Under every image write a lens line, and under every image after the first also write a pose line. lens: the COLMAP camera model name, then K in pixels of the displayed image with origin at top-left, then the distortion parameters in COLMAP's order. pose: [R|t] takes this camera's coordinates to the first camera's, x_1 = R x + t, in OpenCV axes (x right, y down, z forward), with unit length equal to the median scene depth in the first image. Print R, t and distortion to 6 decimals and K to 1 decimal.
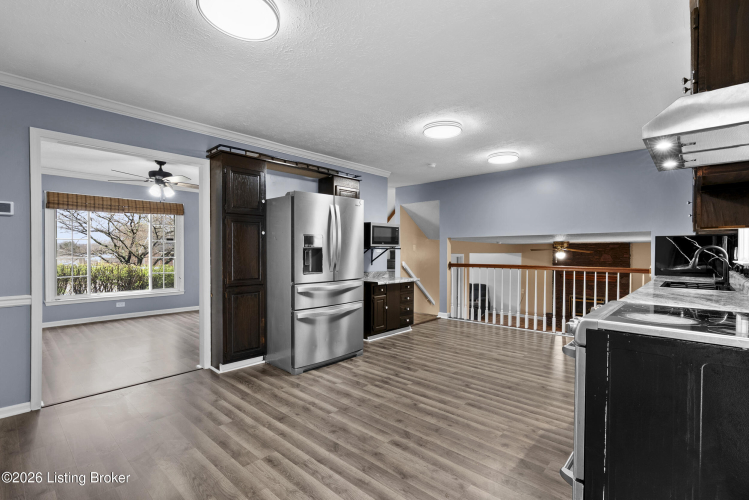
lens RADIAL K [[345.5, 0, 380.1], [0, 345.5, 253.2], [0, 0, 1]] dist [-0.001787, 0.000472]
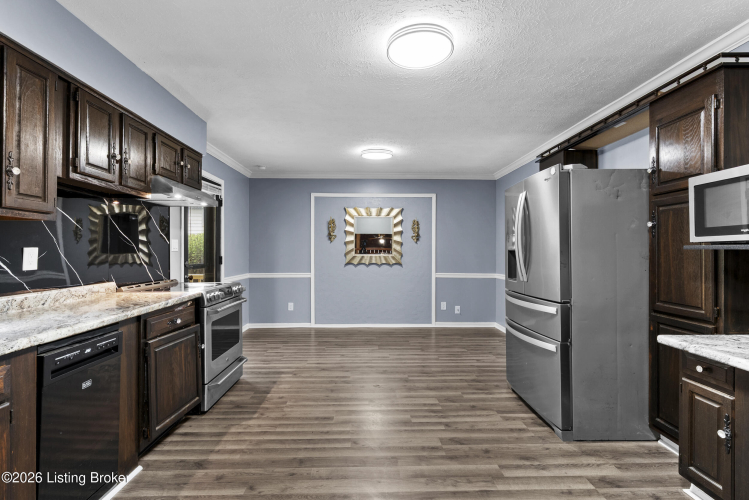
lens RADIAL K [[345.5, 0, 372.3], [0, 345.5, 248.7], [0, 0, 1]] dist [-0.001787, 0.000472]
pose [[-0.728684, -0.008182, -0.684801, 0.863185], [-0.004086, 0.999963, -0.007600, -0.013700], [0.684837, -0.002740, -0.728691, 1.862686]]
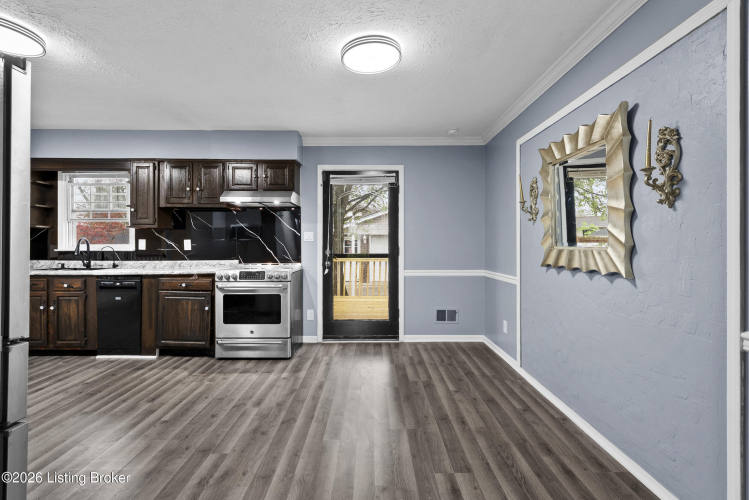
lens RADIAL K [[345.5, 0, 376.7], [0, 345.5, 249.2], [0, 0, 1]] dist [-0.001787, 0.000472]
pose [[-0.683626, -0.011029, 0.729749, -0.919413], [-0.002523, 0.999916, 0.012749, 0.001338], [-0.729828, 0.006875, -0.683596, 1.266895]]
